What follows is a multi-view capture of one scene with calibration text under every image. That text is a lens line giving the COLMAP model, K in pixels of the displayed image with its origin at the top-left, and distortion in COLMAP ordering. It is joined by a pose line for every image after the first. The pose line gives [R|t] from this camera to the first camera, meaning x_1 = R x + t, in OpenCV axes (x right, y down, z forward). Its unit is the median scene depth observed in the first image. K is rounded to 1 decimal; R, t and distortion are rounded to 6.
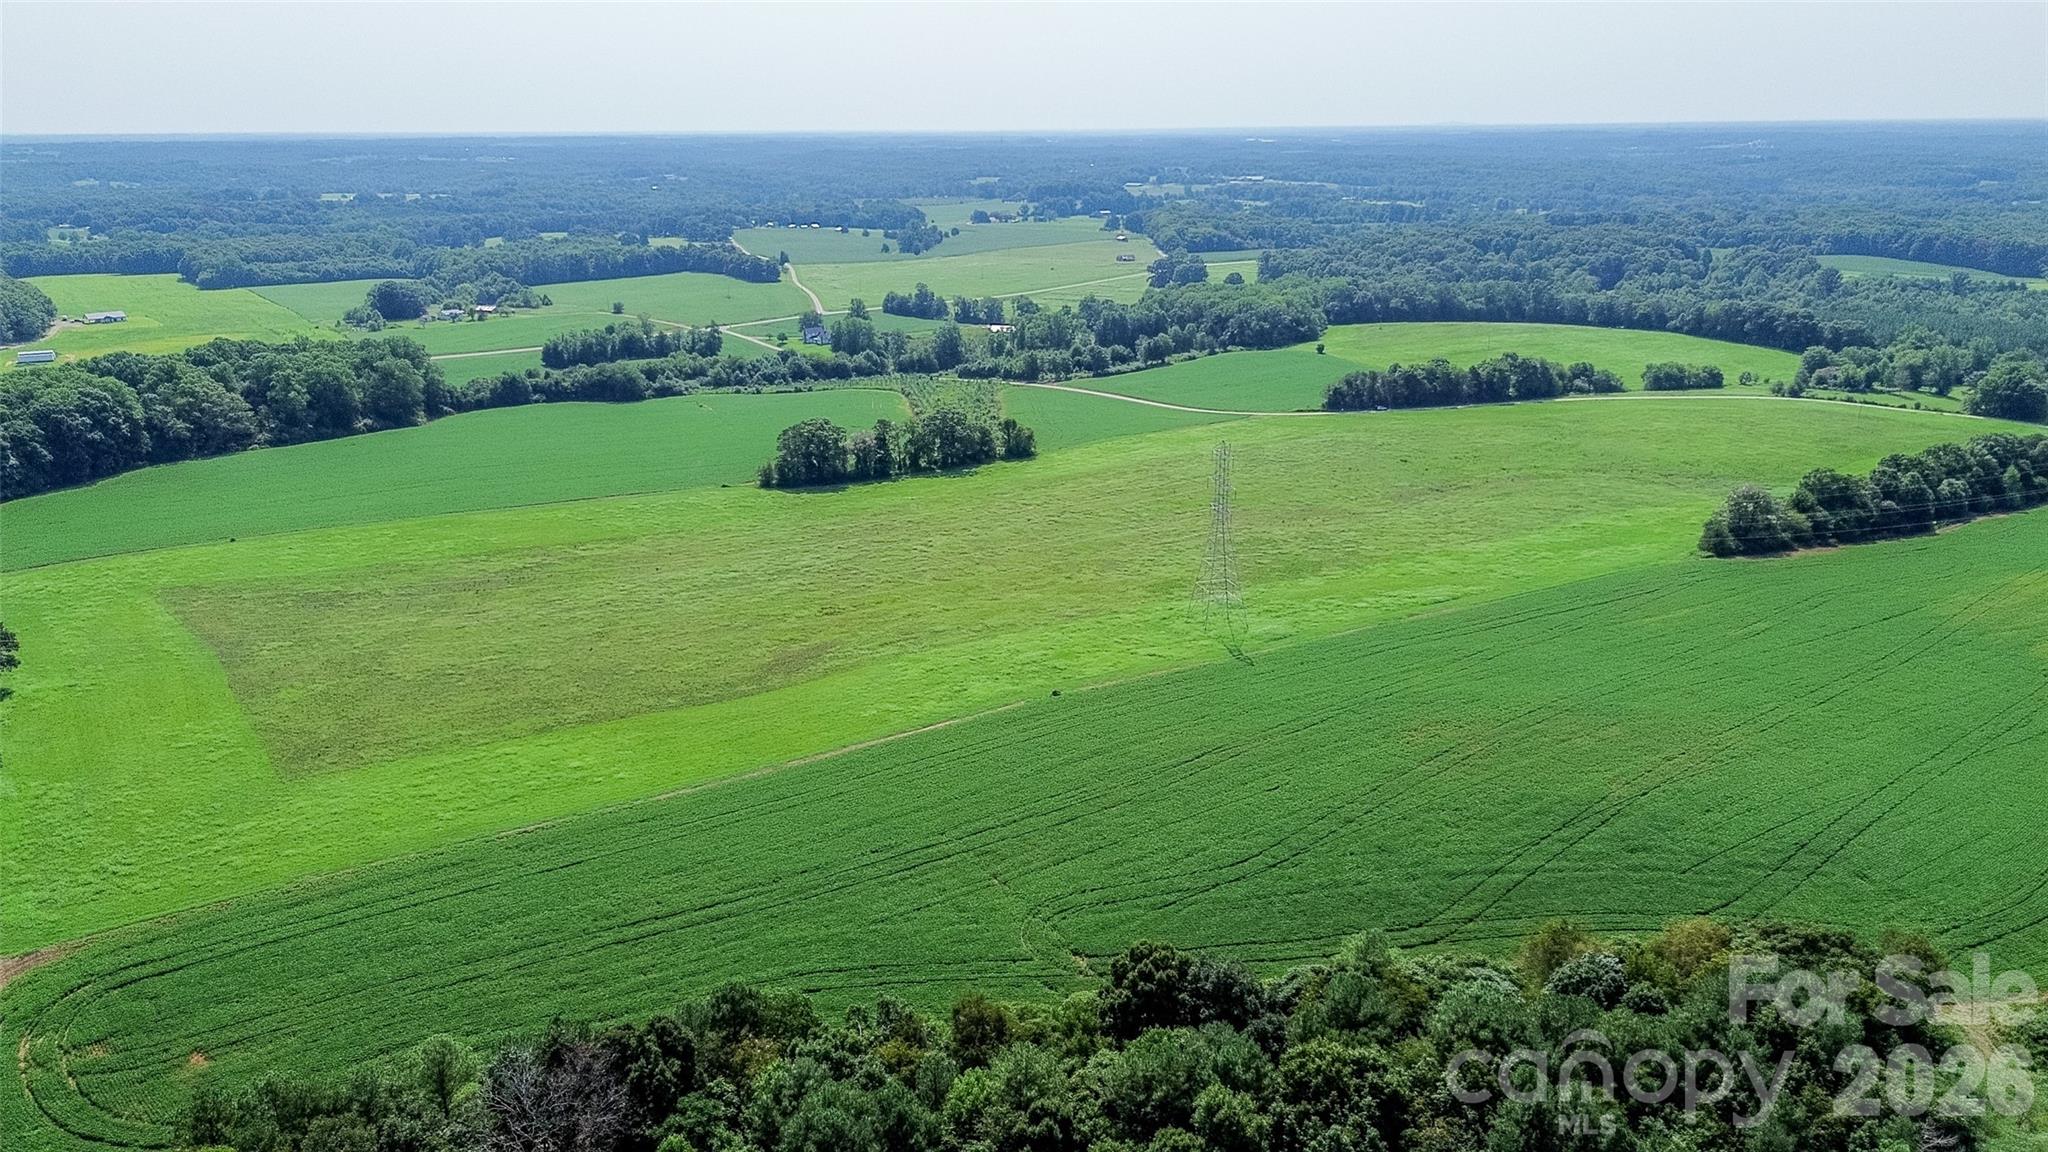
lens RADIAL K [[1450.5, 0, 1031.5], [0, 1450.5, 584.3], [0, 0, 1]] dist [0.057564, -0.052677]
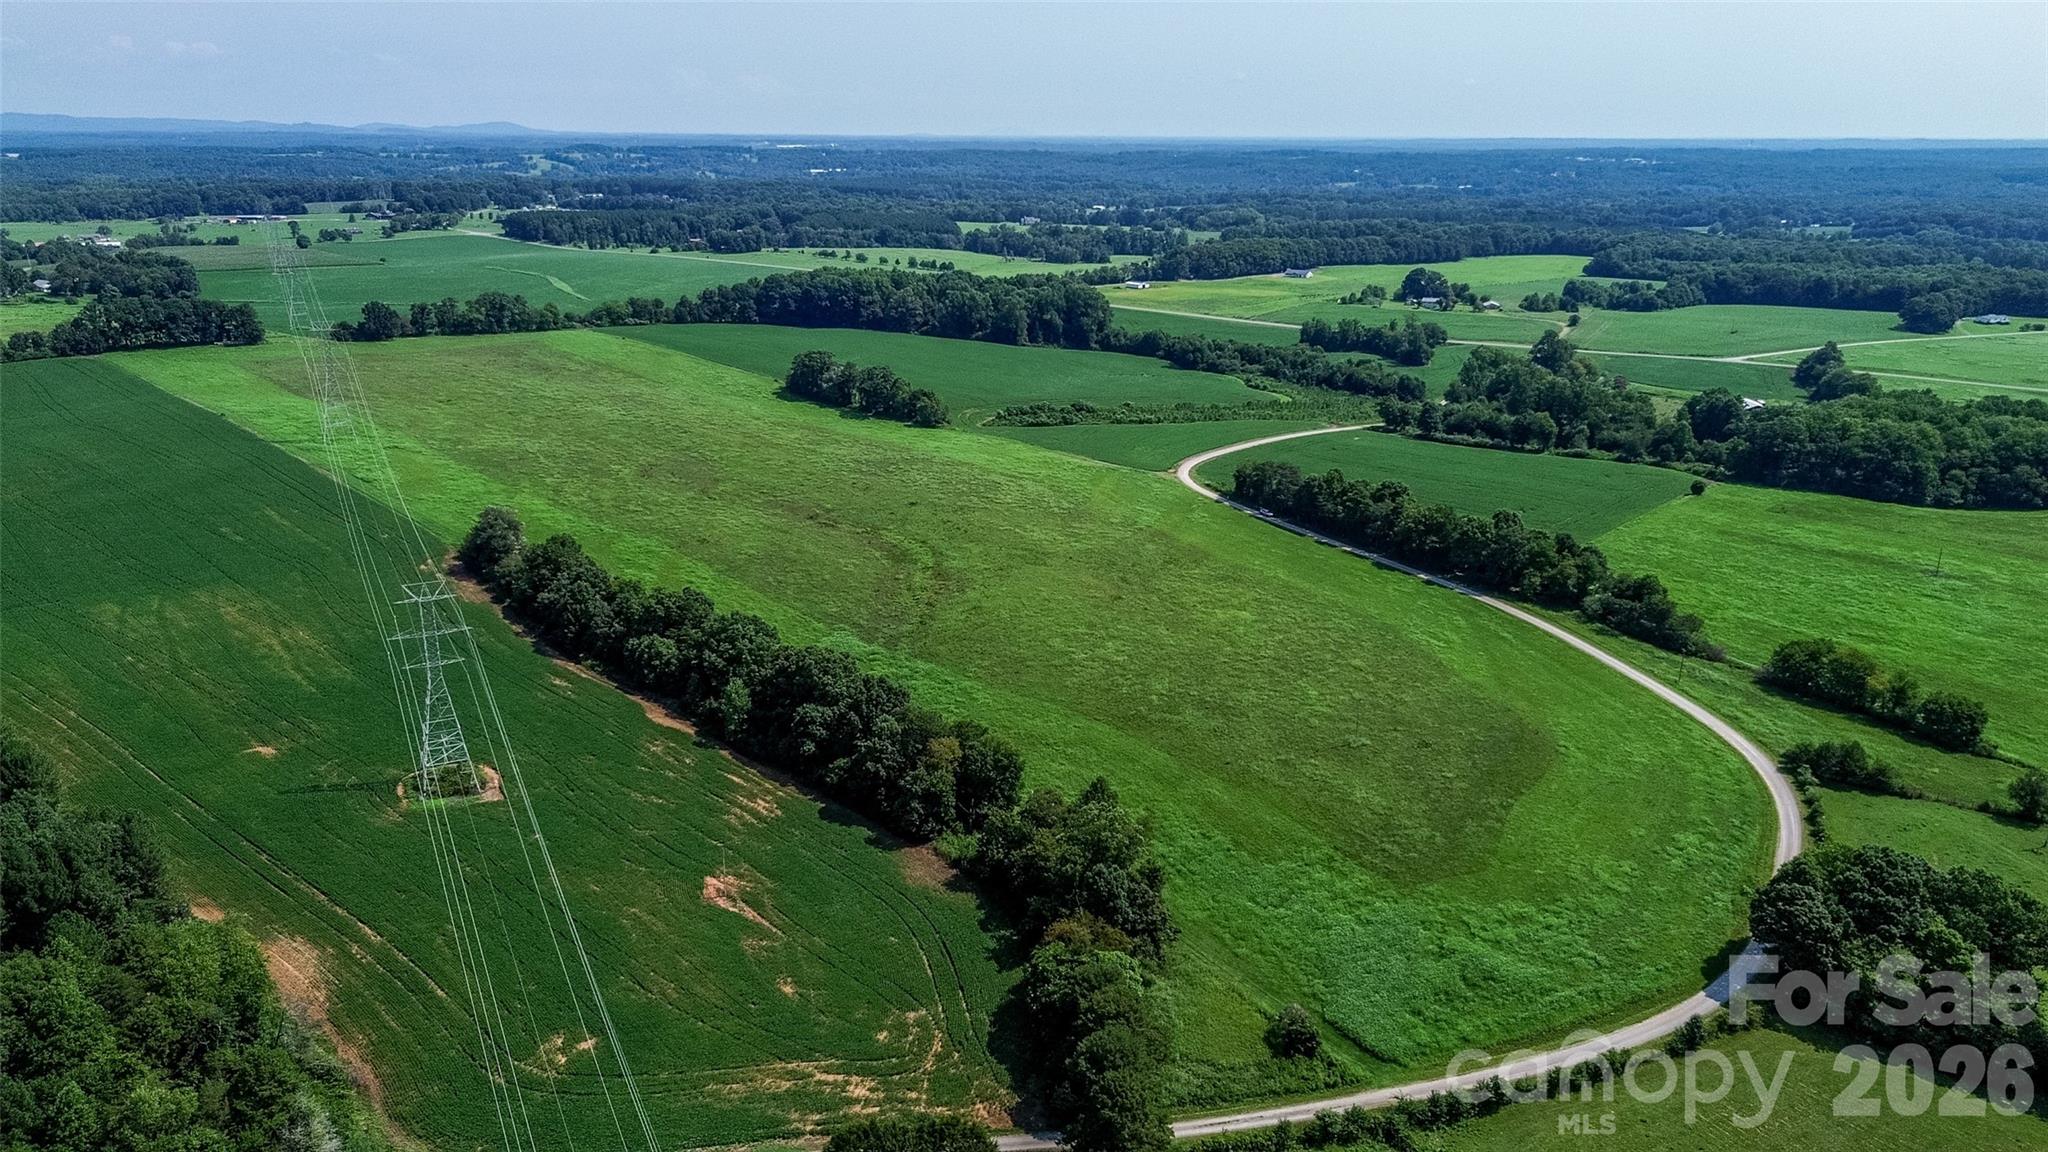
lens RADIAL K [[1450.5, 0, 1029.4], [0, 1450.5, 587.1], [0, 0, 1]] dist [0.057564, -0.052677]
pose [[0.167513, 0.303250, -0.938072, 0.811342], [-0.303730, 0.921109, 0.243529, -0.199618], [0.937916, 0.244127, 0.246404, 0.605621]]
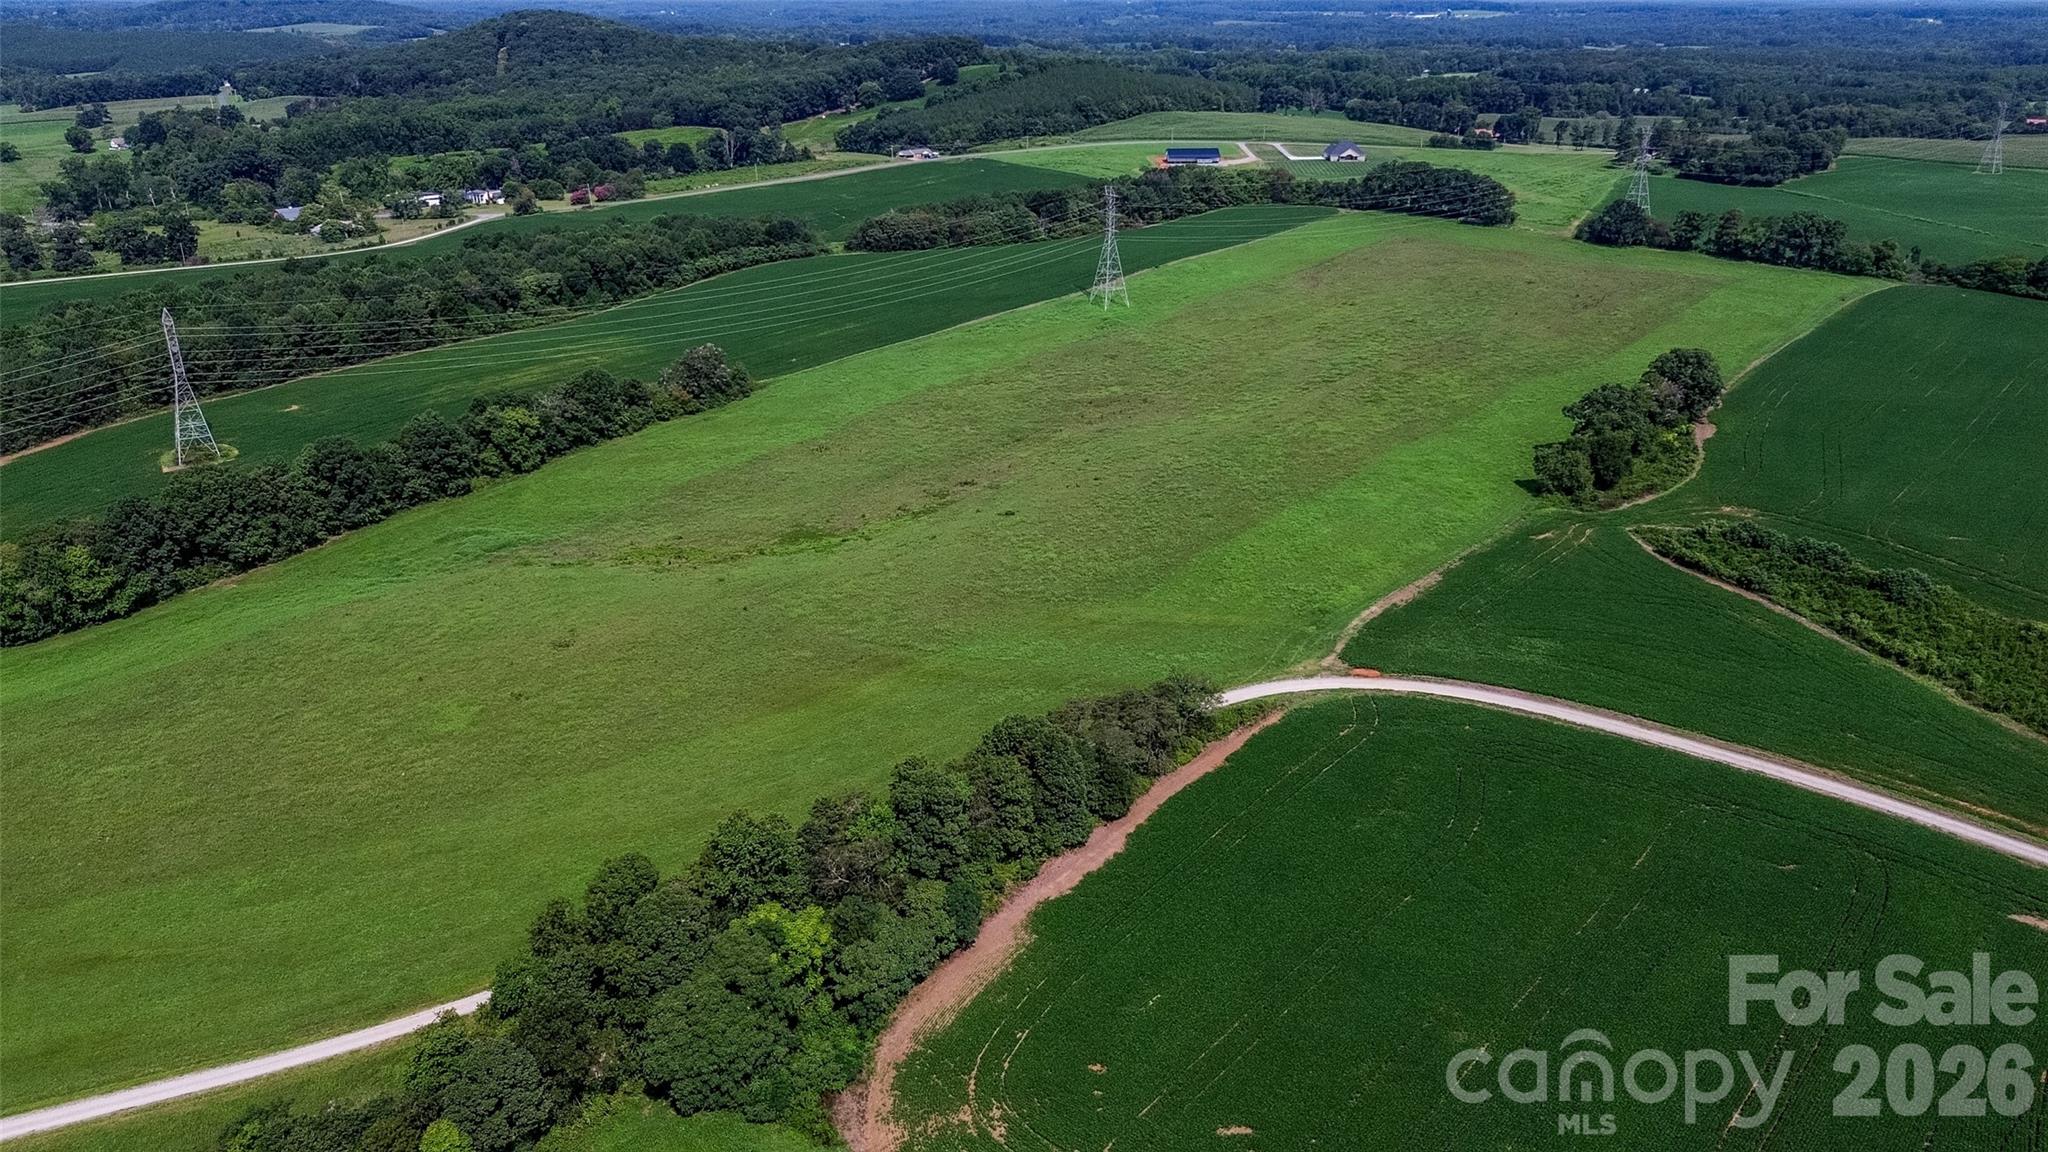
lens RADIAL K [[1450.5, 0, 1027.8], [0, 1450.5, 579.8], [0, 0, 1]] dist [0.057564, -0.052677]
pose [[-0.965032, 0.107327, -0.239155, 0.292449], [-0.070152, 0.773320, 0.630123, -0.345849], [0.252572, 0.624866, -0.738749, 1.077132]]
